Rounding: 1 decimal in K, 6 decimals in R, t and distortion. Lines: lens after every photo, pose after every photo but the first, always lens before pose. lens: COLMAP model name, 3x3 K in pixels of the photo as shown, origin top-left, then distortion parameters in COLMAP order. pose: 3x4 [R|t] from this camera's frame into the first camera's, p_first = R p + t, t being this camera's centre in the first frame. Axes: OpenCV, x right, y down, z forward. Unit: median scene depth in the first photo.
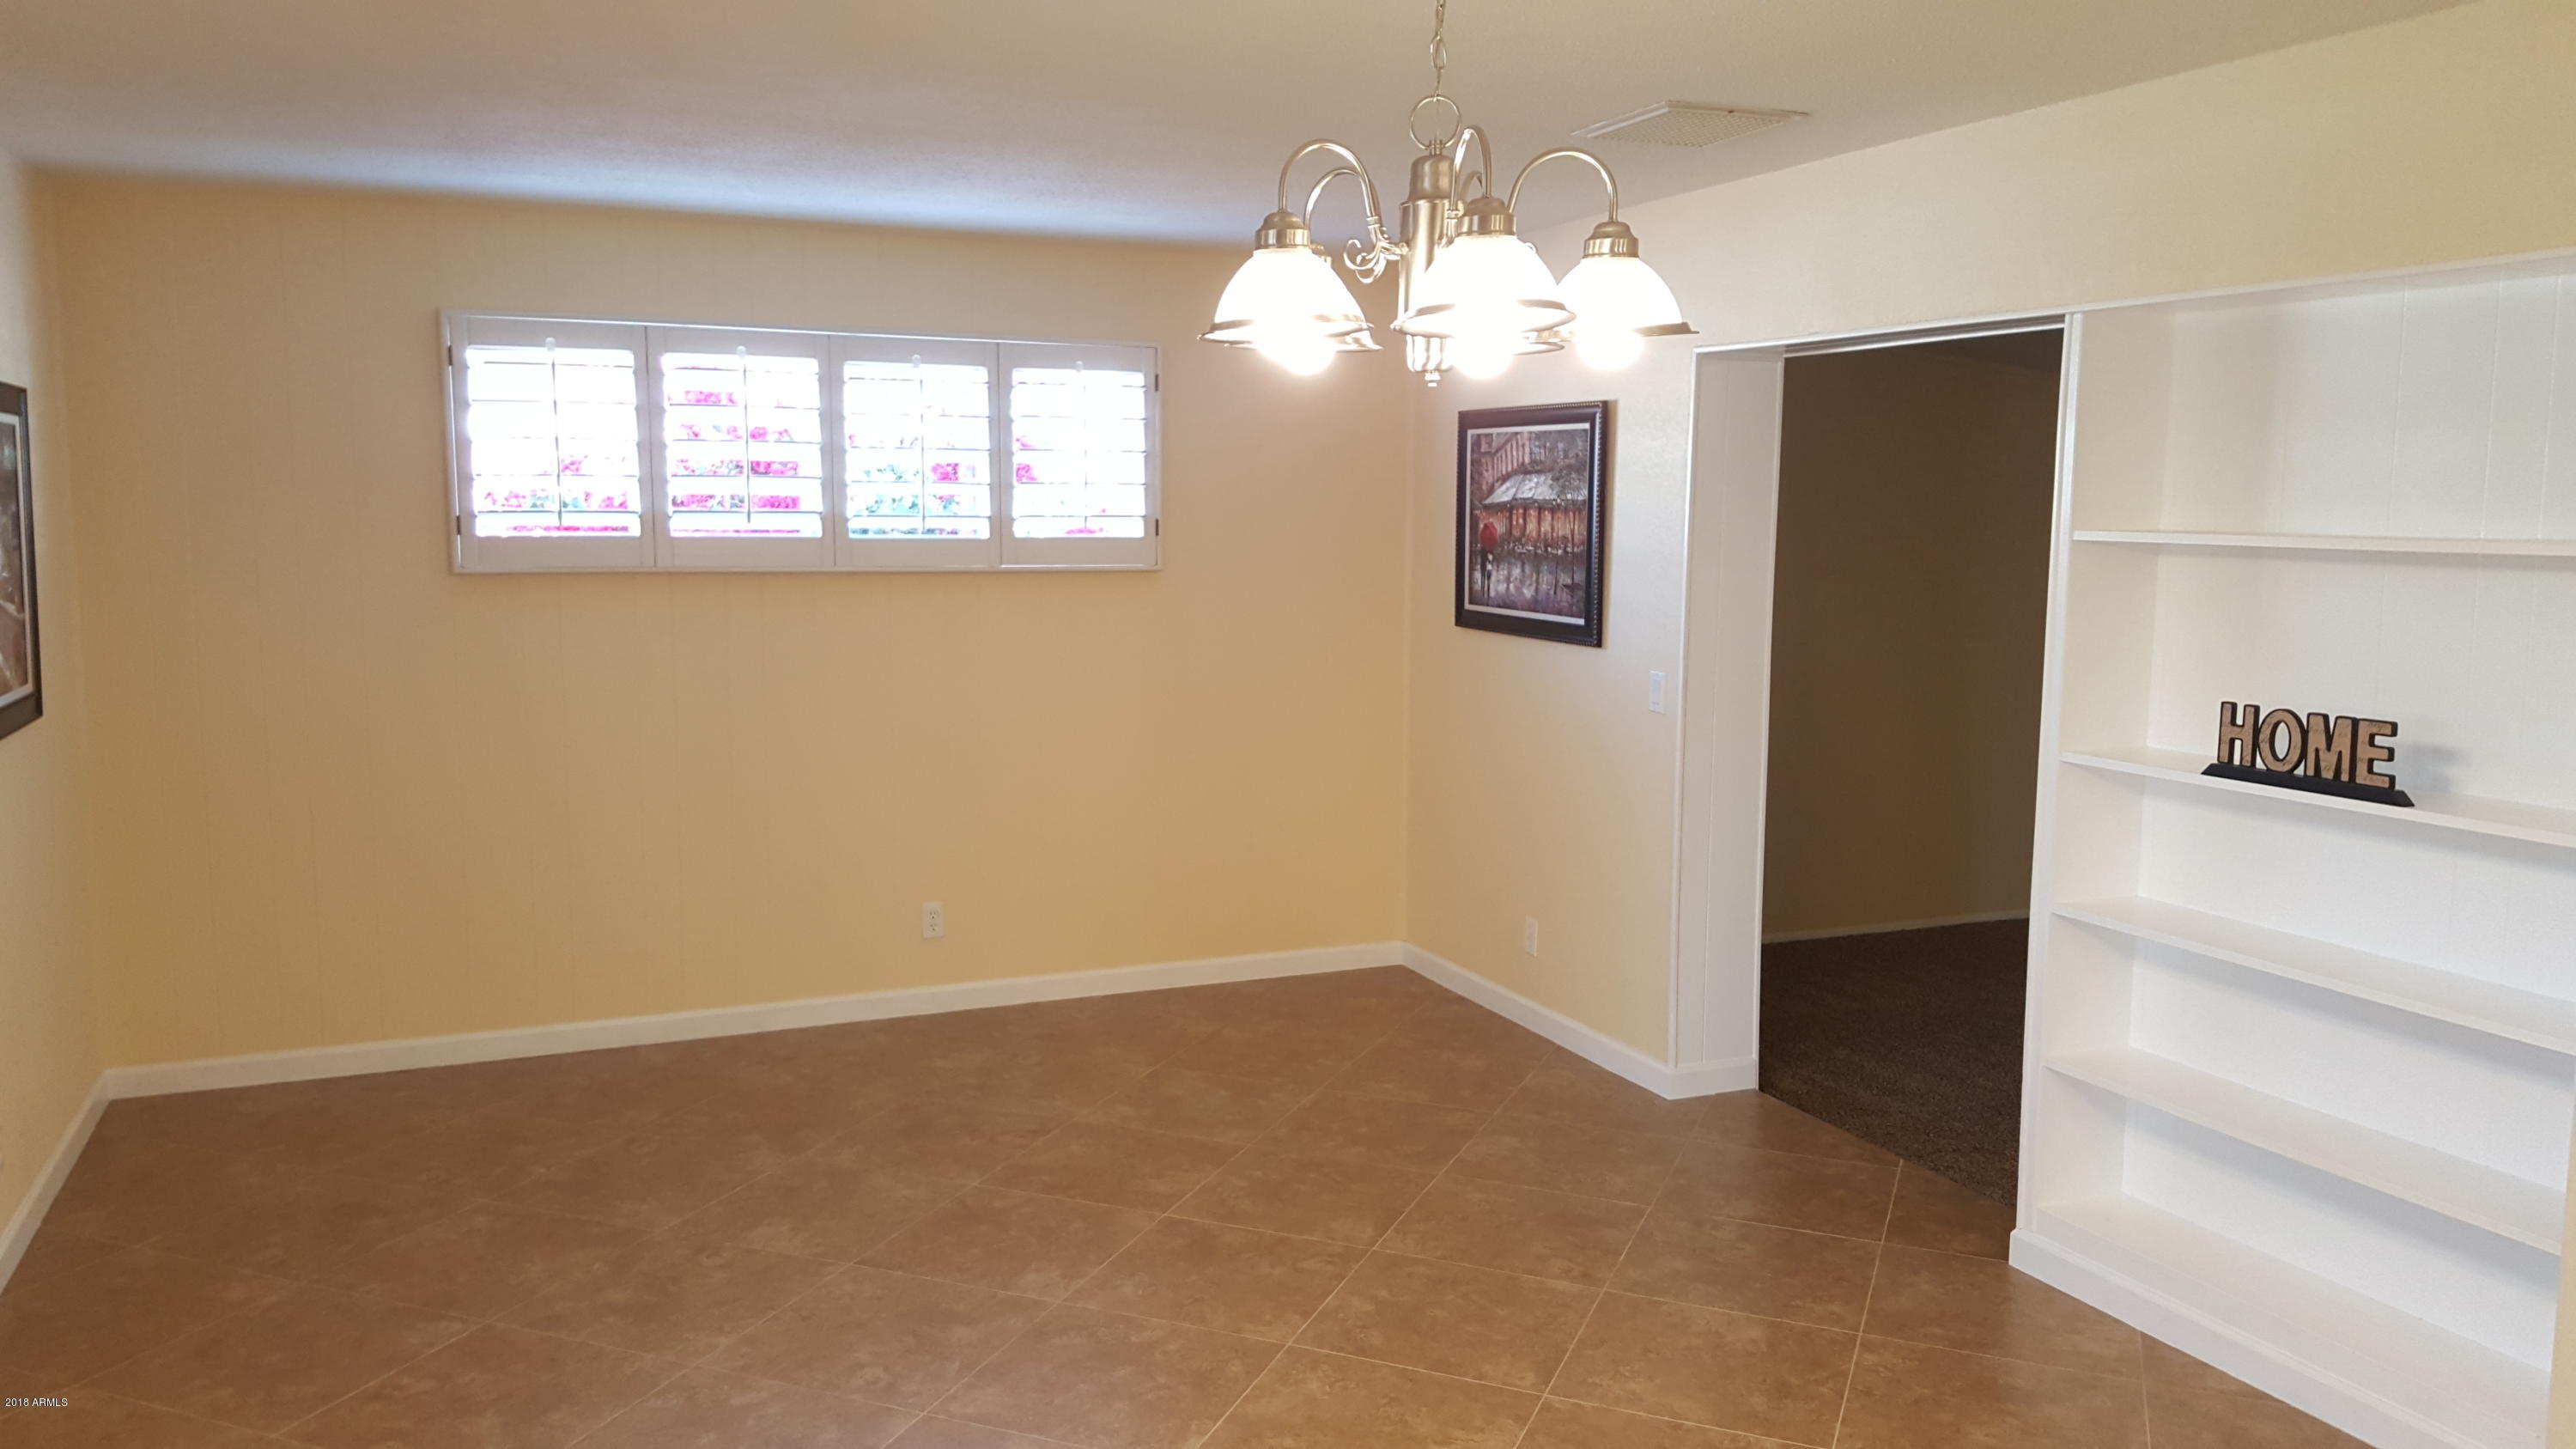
lens RADIAL K [[1933.5, 0, 1288.5], [0, 1933.5, 731.3], [0, 0, 1]] dist [0.057142, -0.073796]
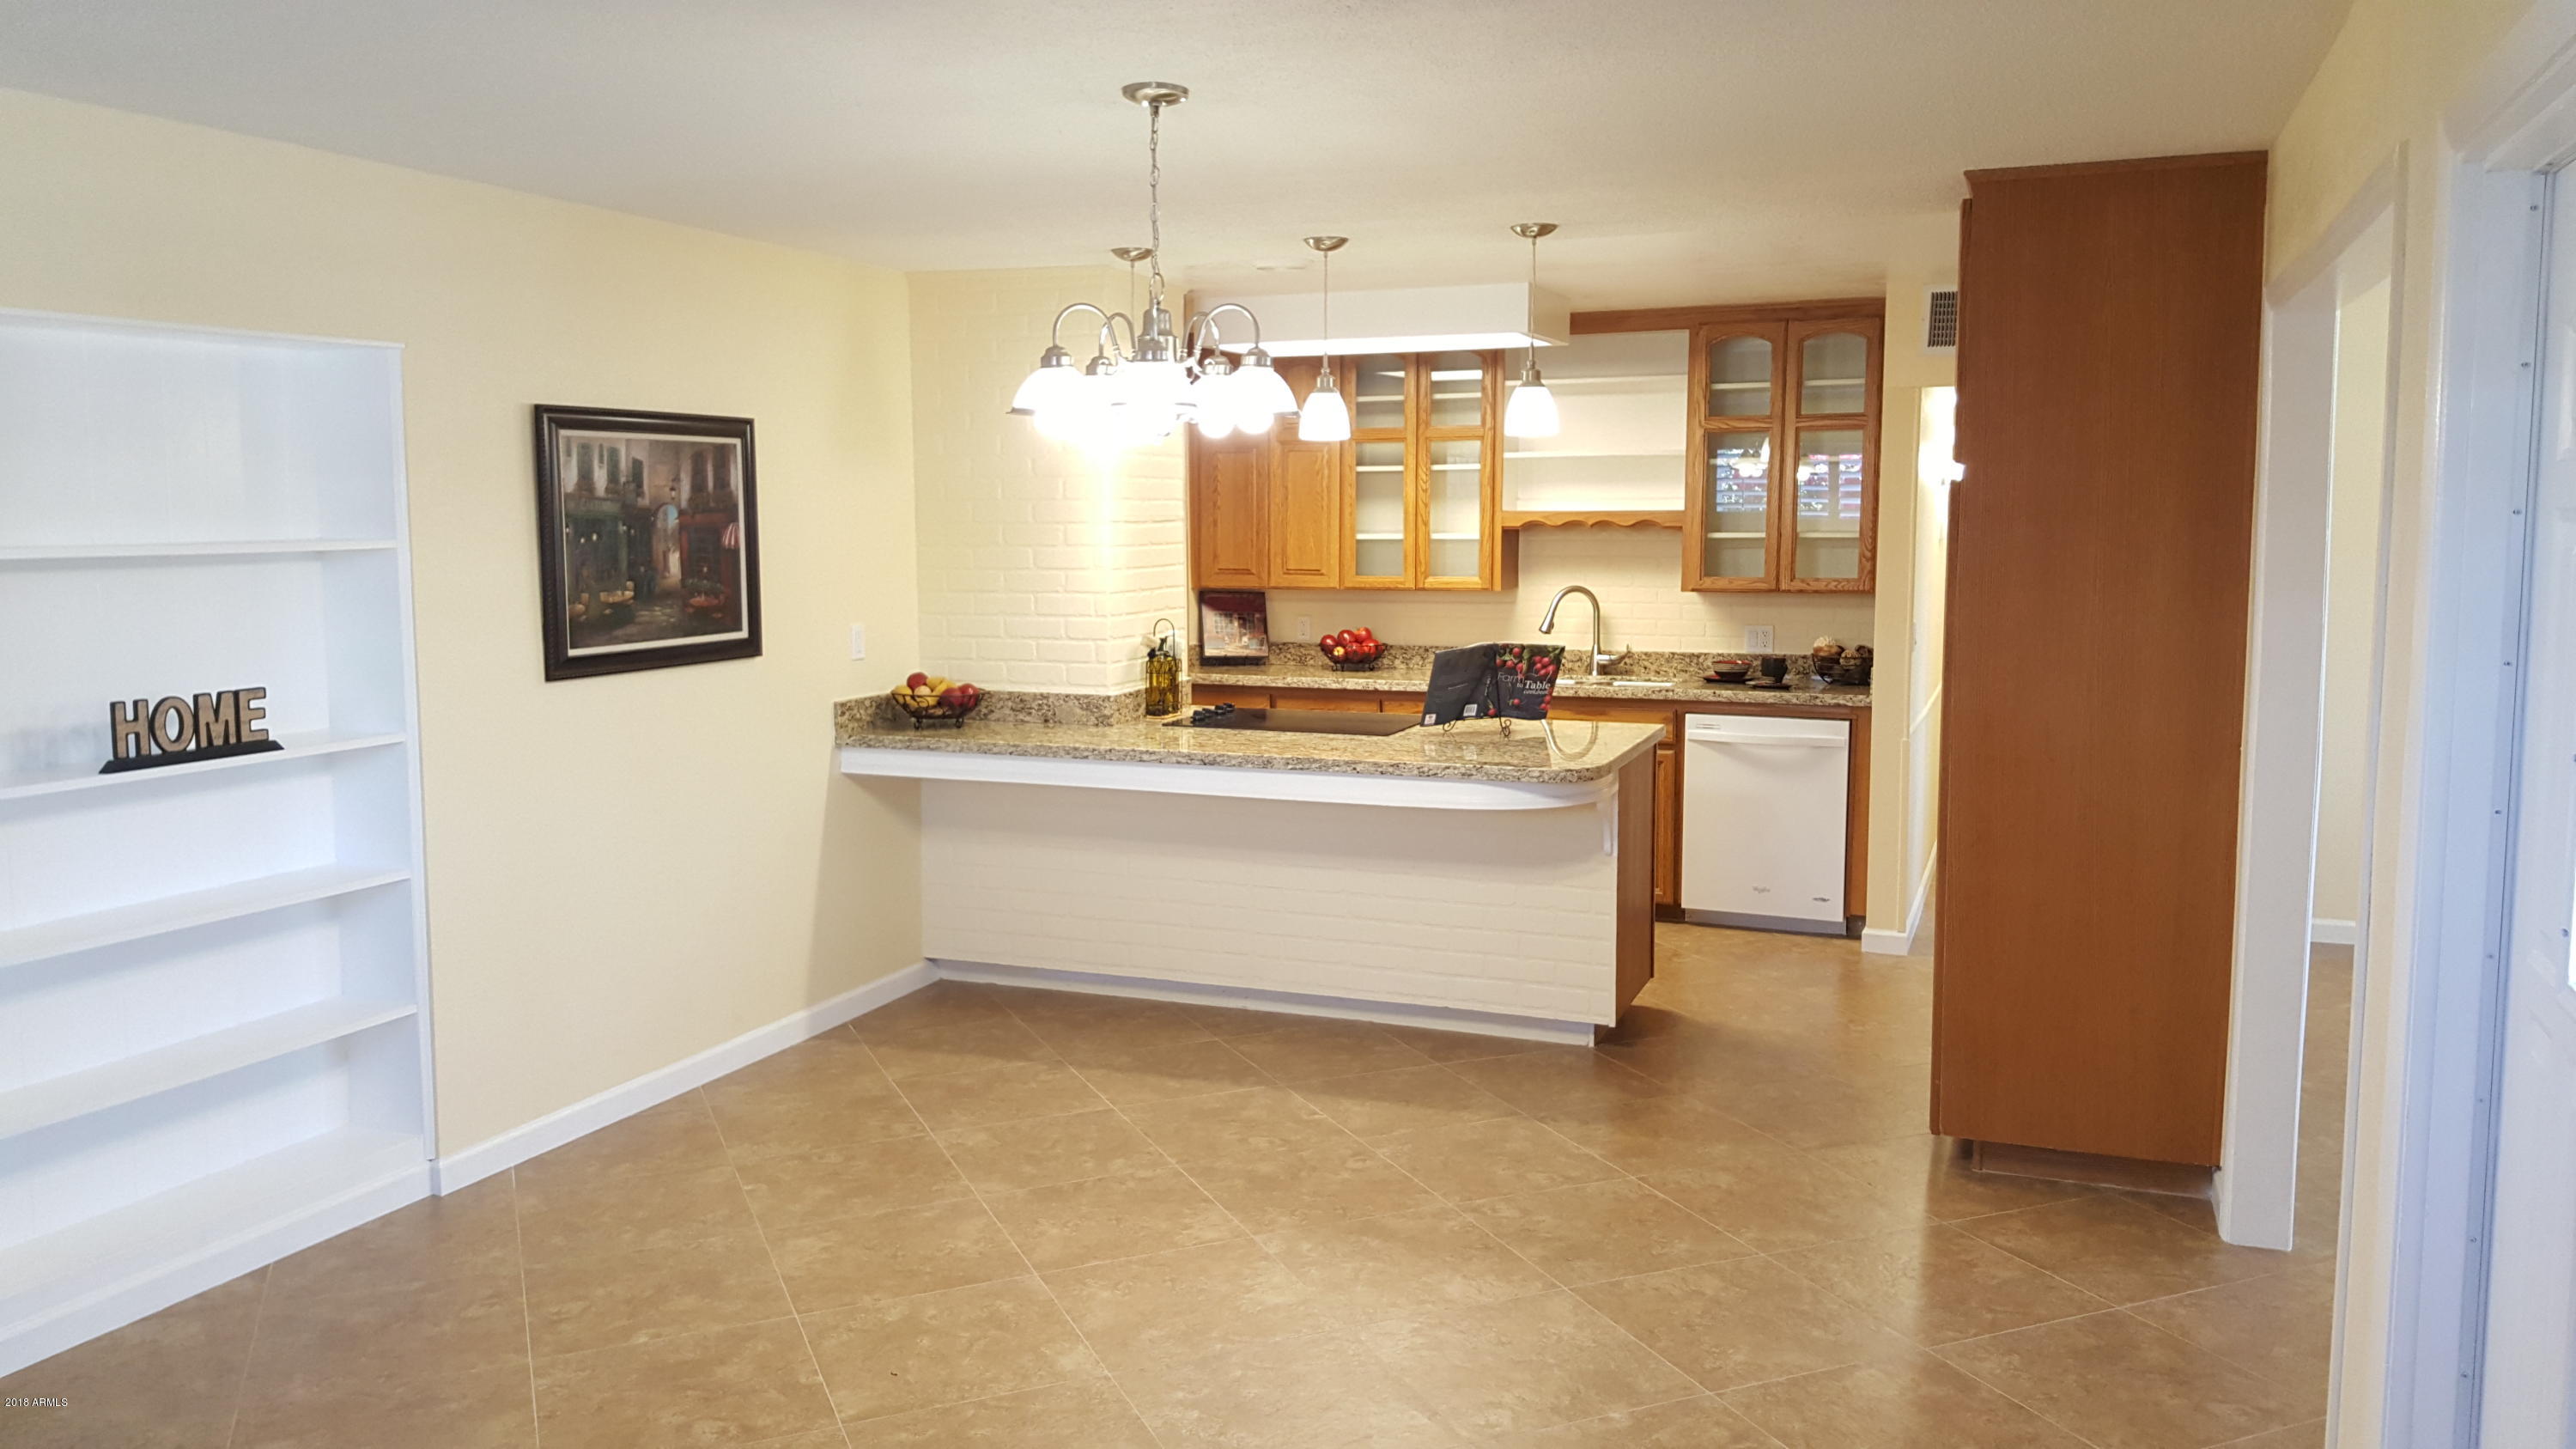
lens RADIAL K [[1933.5, 0, 1290.0], [0, 1933.5, 714.0], [0, 0, 1]] dist [0.057142, -0.073796]
pose [[-0.714635, -0.070875, 0.695898, -0.773304], [0.088504, 0.977697, 0.190463, -0.165034], [-0.693876, 0.197701, -0.692423, 1.371640]]
